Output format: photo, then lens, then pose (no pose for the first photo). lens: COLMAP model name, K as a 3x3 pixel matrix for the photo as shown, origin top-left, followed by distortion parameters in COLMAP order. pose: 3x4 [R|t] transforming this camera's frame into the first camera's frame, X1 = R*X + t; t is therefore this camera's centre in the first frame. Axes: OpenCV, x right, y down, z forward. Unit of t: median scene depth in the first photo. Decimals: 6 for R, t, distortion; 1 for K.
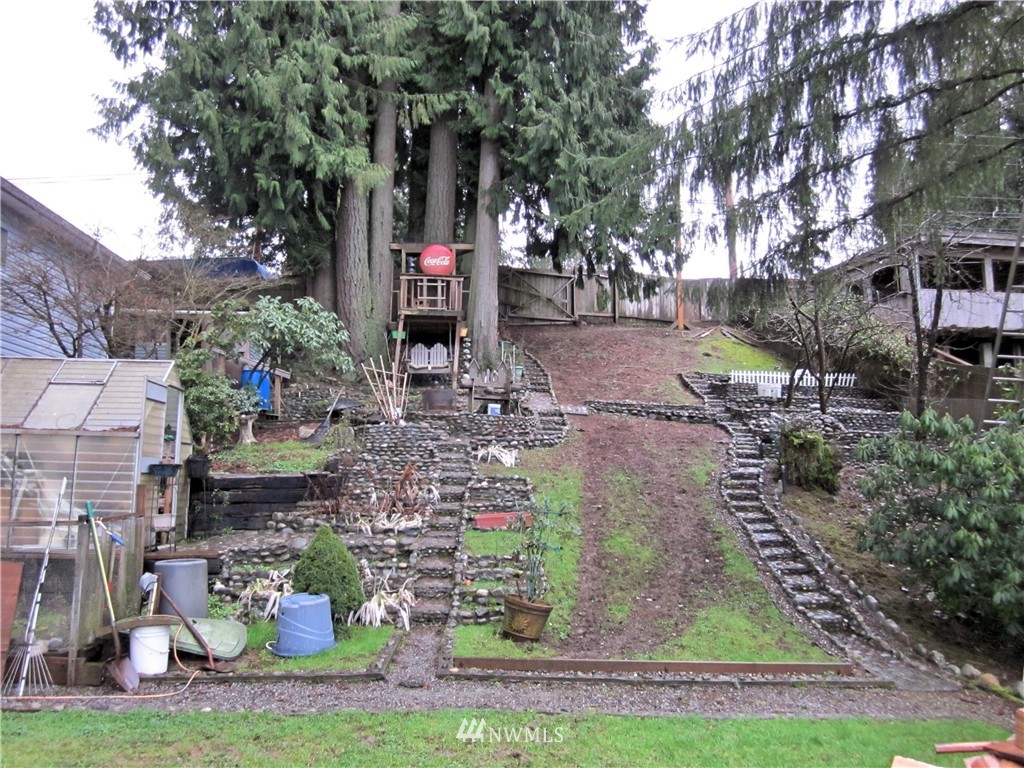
lens RADIAL K [[832.0, 0, 511.3], [0, 832.0, 384.6], [0, 0, 1]] dist [-0.050344, -0.005870]
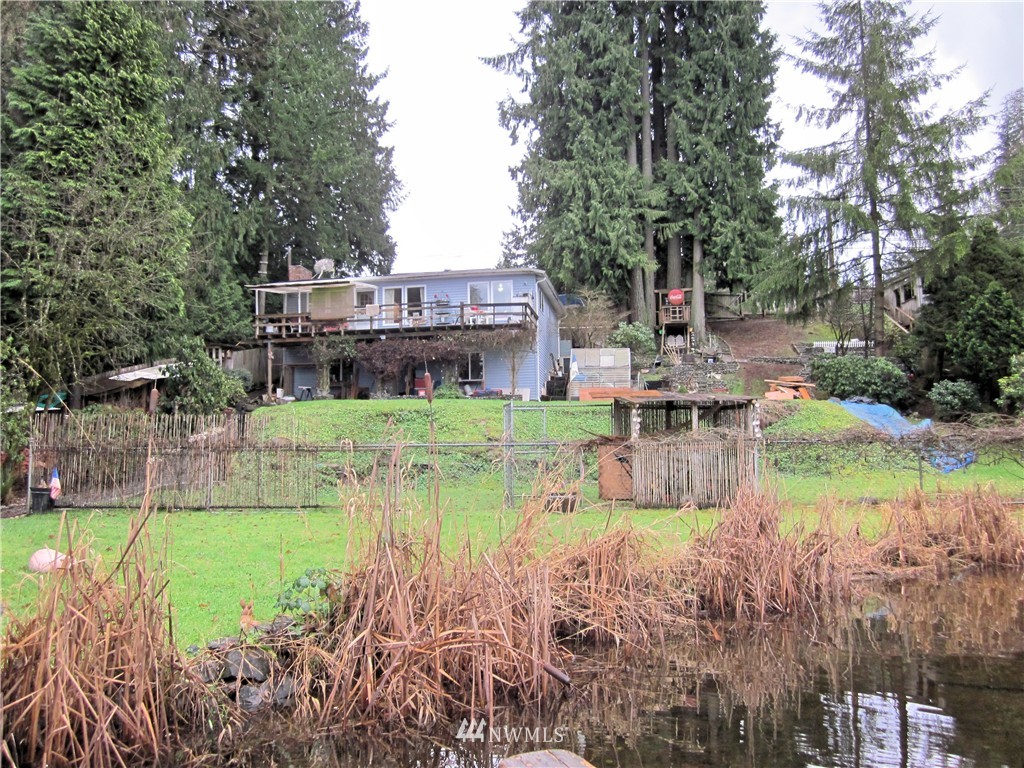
lens RADIAL K [[832.0, 0, 513.7], [0, 832.0, 383.9], [0, 0, 1]] dist [-0.050344, -0.005870]
pose [[0.979414, -0.030620, -0.199524, -0.083107], [0.036906, 0.998930, 0.027862, 0.004072], [0.198458, -0.034652, 0.979497, -1.318805]]
